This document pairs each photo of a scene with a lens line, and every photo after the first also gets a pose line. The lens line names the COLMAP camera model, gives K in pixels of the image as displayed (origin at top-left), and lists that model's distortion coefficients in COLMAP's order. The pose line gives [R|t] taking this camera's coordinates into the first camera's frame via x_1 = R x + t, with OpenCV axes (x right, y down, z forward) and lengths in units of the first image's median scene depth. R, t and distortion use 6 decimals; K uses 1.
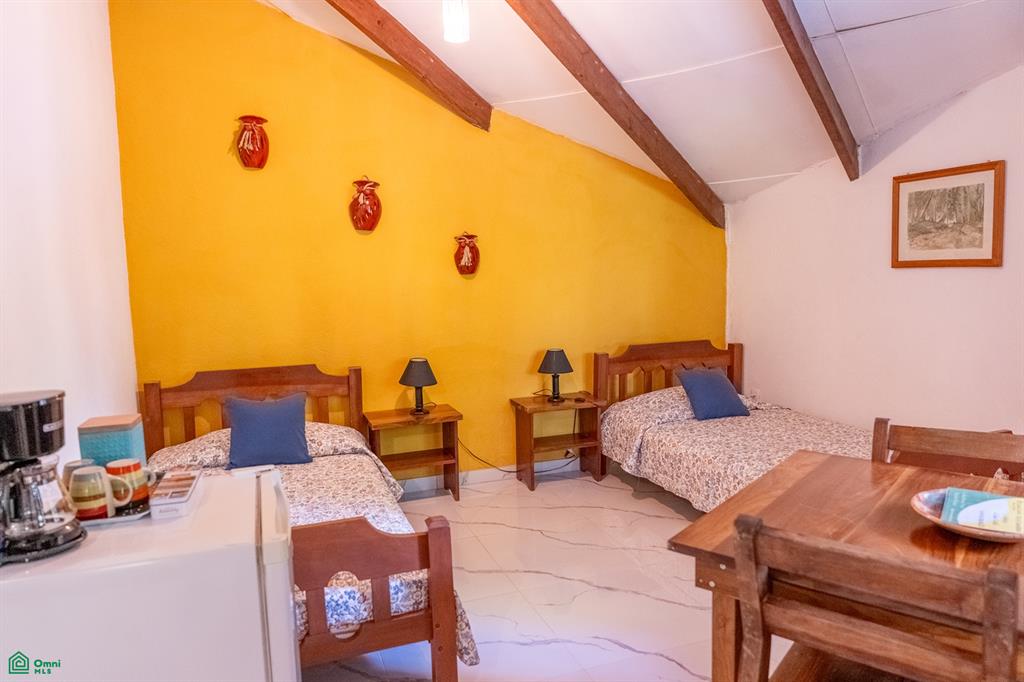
lens RADIAL K [[678.3, 0, 512.8], [0, 678.3, 341.0], [0, 0, 1]] dist [-0.007556, 0.002915]
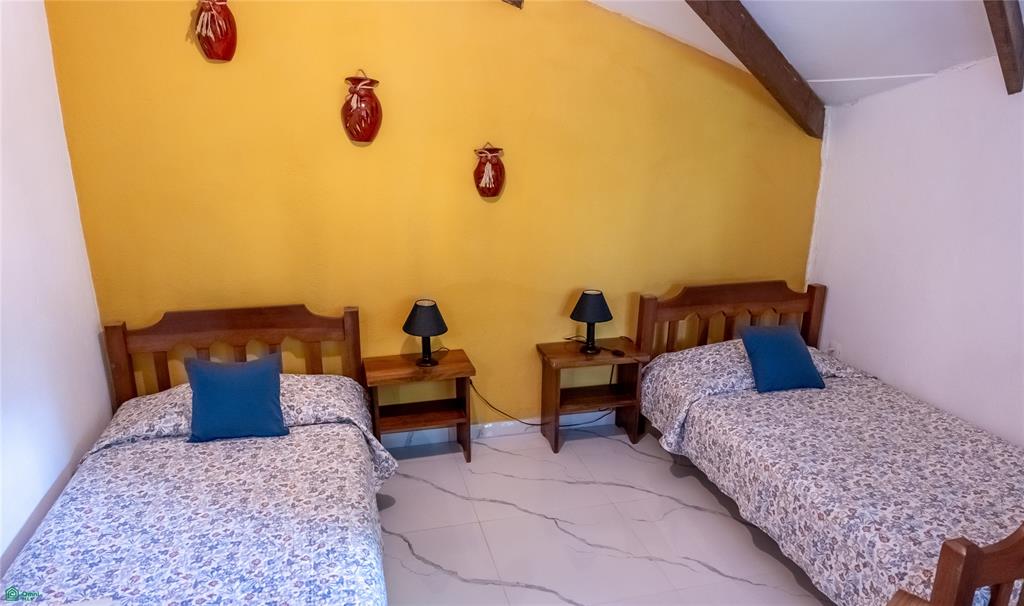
lens RADIAL K [[697.9, 0, 503.6], [0, 697.9, 361.0], [0, 0, 1]] dist [-0.004048, -0.012718]
pose [[0.994570, 0.055939, -0.087754, 0.036762], [-0.036741, 0.977689, 0.206819, -0.083522], [0.097366, -0.202472, 0.974436, 0.151199]]
